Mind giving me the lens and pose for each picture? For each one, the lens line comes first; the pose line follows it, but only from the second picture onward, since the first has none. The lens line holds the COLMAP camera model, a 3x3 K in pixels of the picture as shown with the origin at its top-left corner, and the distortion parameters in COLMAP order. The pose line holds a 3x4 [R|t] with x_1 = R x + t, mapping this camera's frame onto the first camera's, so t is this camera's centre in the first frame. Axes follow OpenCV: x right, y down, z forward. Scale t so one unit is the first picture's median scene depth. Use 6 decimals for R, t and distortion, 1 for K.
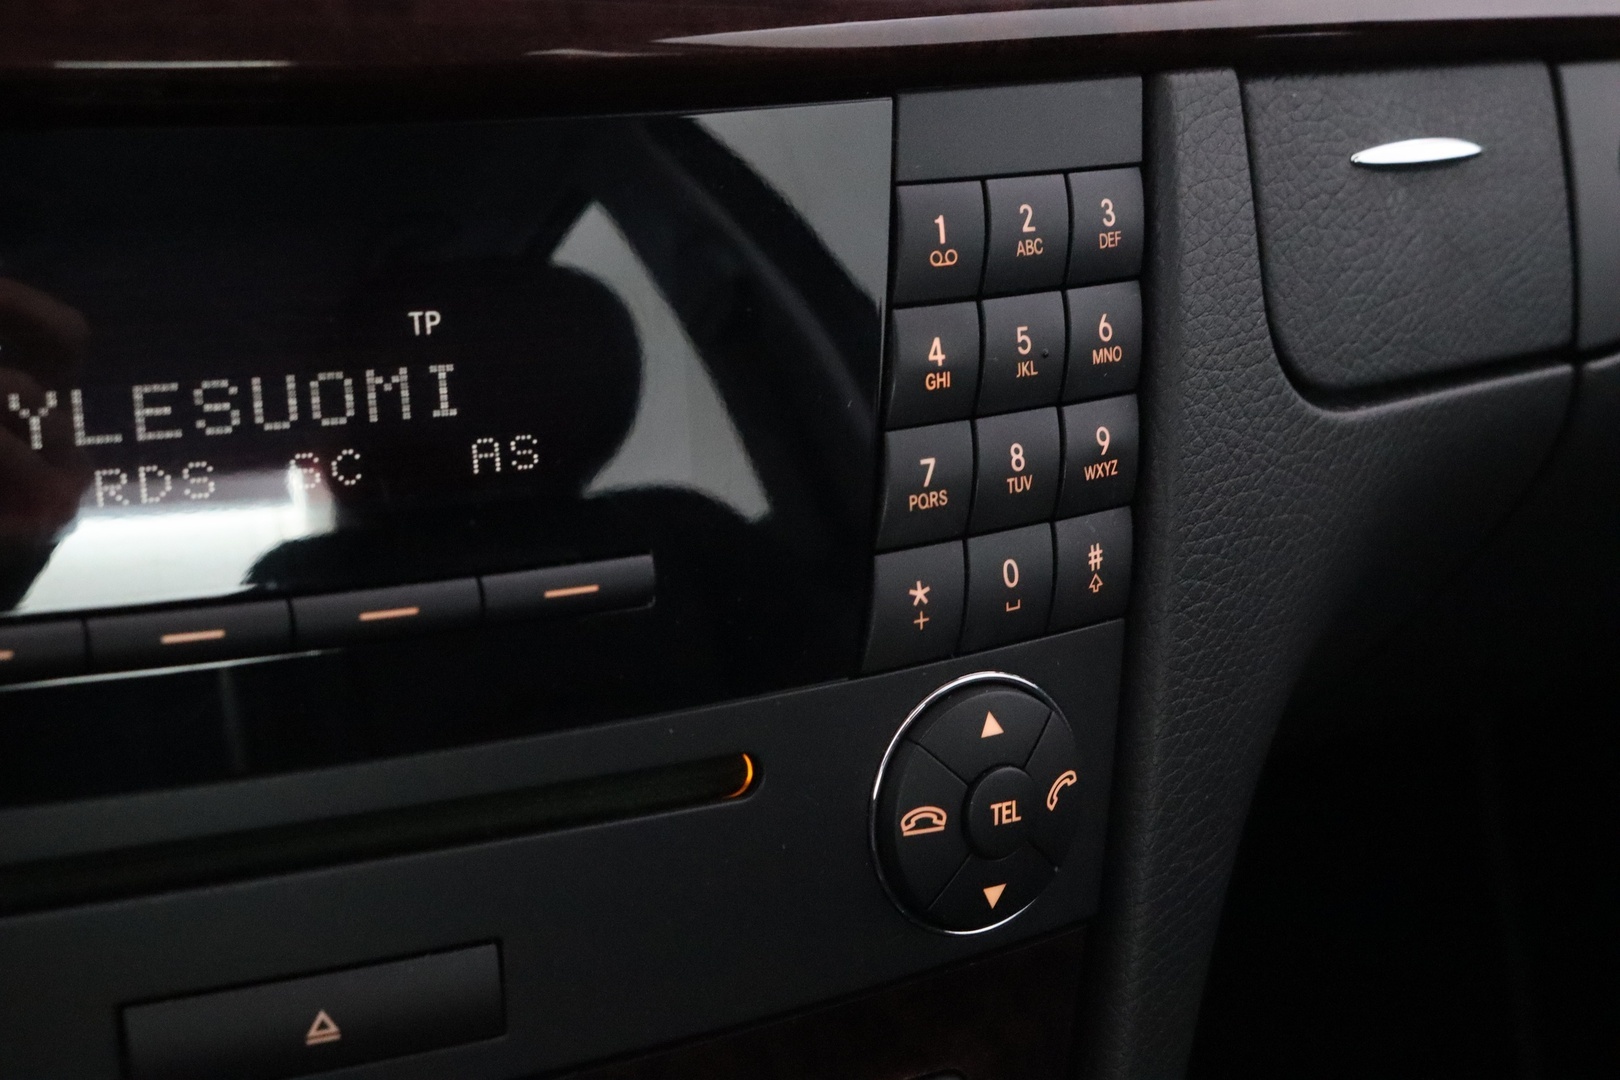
lens RADIAL K [[2375.4, 0, 802.9], [0, 2375.4, 546.1], [0, 0, 1]] dist [-0.067648, 0.000000]
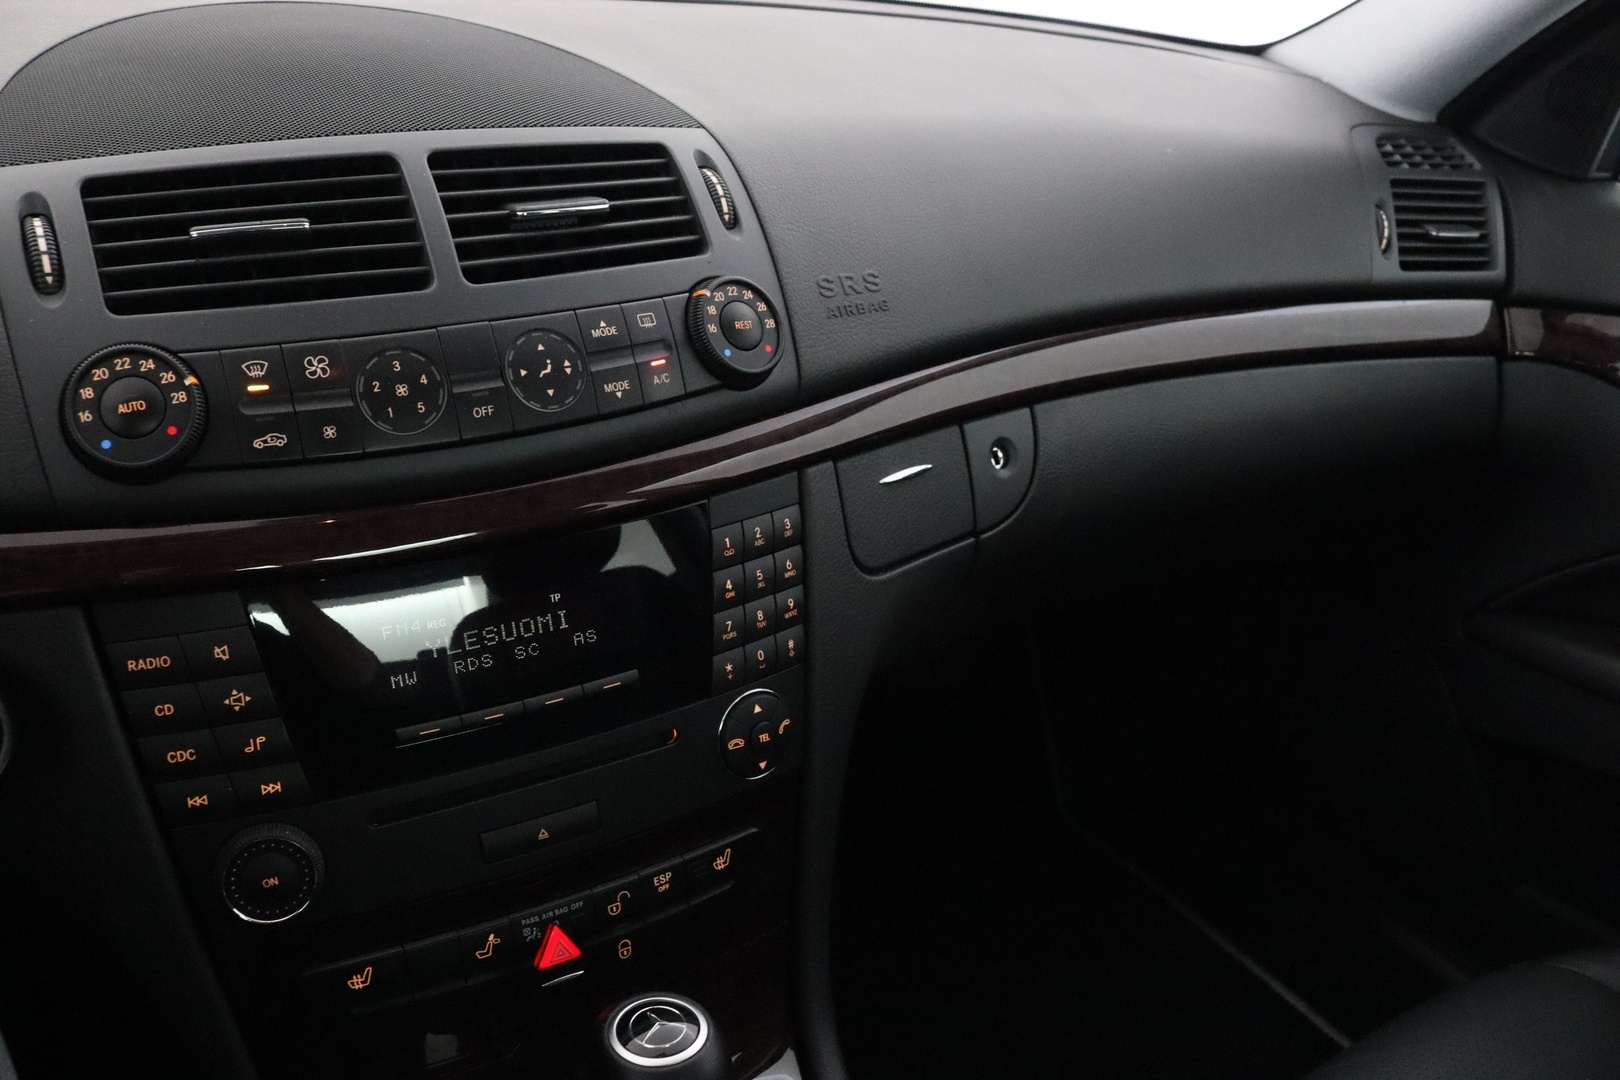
lens RADIAL K [[1414.1, 0, 764.1], [0, 1414.1, 574.9], [0, 0, 1]] dist [-0.091446, 0.082735]
pose [[0.996321, -0.073199, 0.044566, 0.022473], [0.069281, 0.994065, 0.083880, -0.228807], [-0.050441, -0.080484, 0.995479, -0.698332]]
